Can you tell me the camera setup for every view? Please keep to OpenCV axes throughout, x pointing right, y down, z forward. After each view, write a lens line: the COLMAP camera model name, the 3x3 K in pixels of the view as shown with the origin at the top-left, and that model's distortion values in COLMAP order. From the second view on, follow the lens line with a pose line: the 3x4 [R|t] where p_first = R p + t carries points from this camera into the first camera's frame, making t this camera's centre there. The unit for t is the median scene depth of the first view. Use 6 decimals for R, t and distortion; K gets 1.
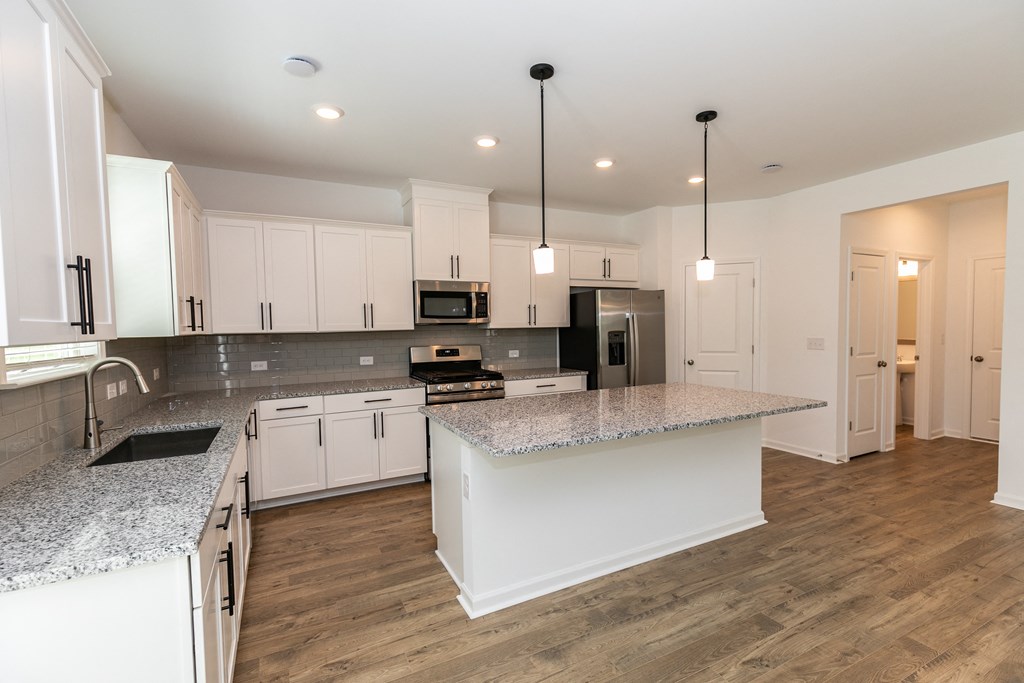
lens RADIAL K [[473.9, 0, 529.5], [0, 473.9, 343.7], [0, 0, 1]] dist [0.006301, 0.006026]
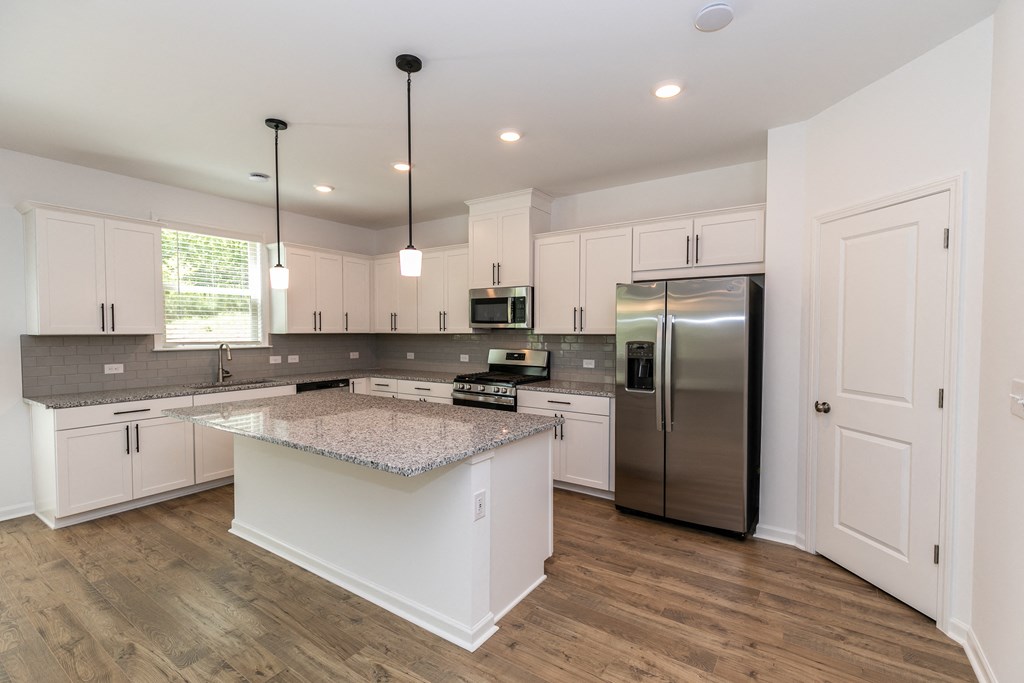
lens RADIAL K [[473.9, 0, 505.8], [0, 473.9, 346.9], [0, 0, 1]] dist [0.006301, 0.006026]
pose [[0.451060, 0.046068, -0.891304, 0.826163], [-0.043444, 0.998616, 0.029629, -0.035808], [0.891435, 0.025357, 0.452438, 0.580991]]
